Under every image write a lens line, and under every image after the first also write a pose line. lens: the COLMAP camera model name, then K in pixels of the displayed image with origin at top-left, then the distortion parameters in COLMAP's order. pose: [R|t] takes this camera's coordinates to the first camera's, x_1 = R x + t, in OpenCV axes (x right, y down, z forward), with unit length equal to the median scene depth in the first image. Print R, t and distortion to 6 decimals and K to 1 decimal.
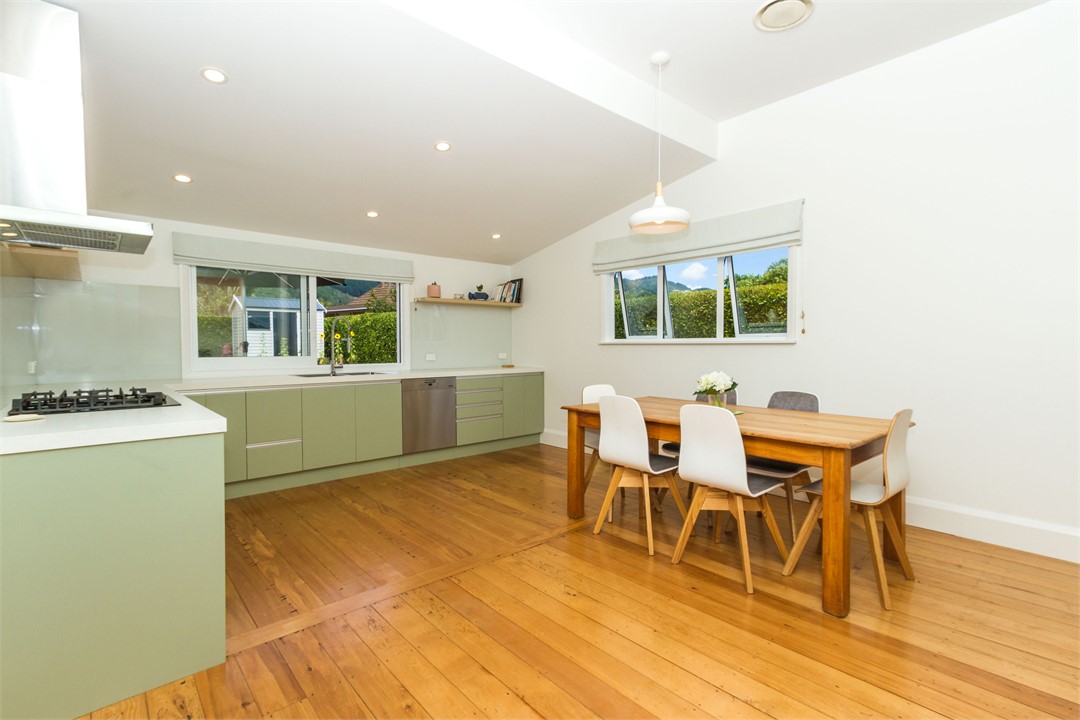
lens RADIAL K [[498.2, 0, 552.2], [0, 498.2, 362.7], [0, 0, 1]] dist [0.010165, 0.000428]
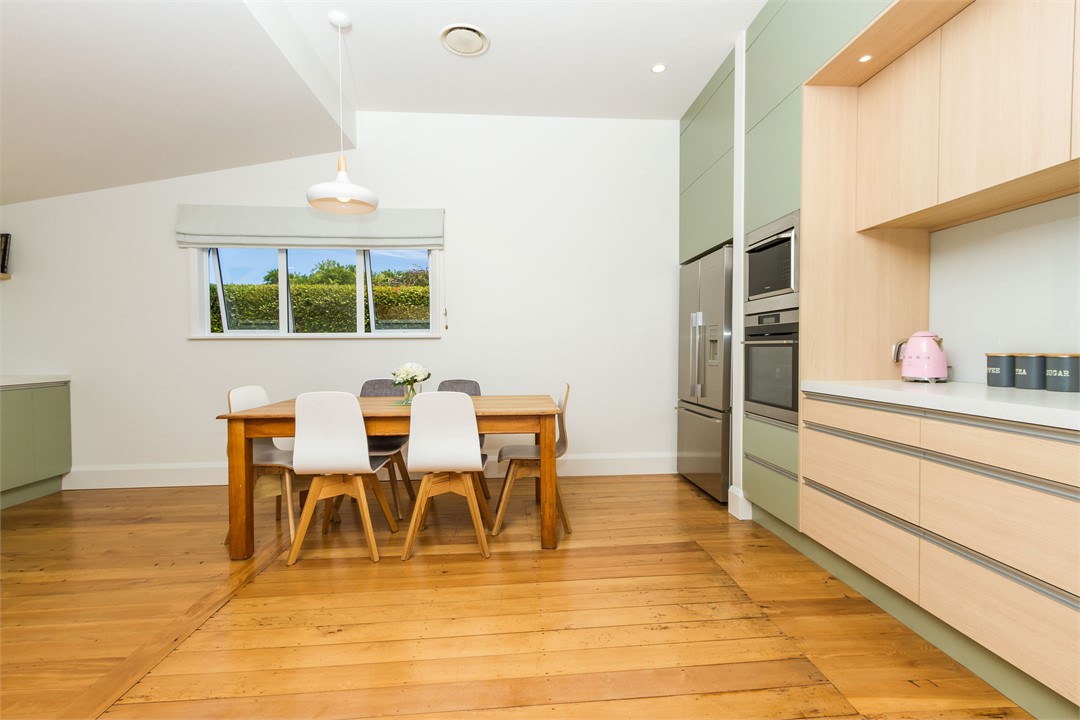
lens RADIAL K [[498.2, 0, 552.2], [0, 498.2, 362.7], [0, 0, 1]] dist [0.010165, 0.000428]
pose [[0.611726, -0.023827, 0.790711, -0.266955], [0.032499, 0.999459, 0.004975, 0.020821], [-0.790402, 0.022653, 0.612170, 0.142811]]
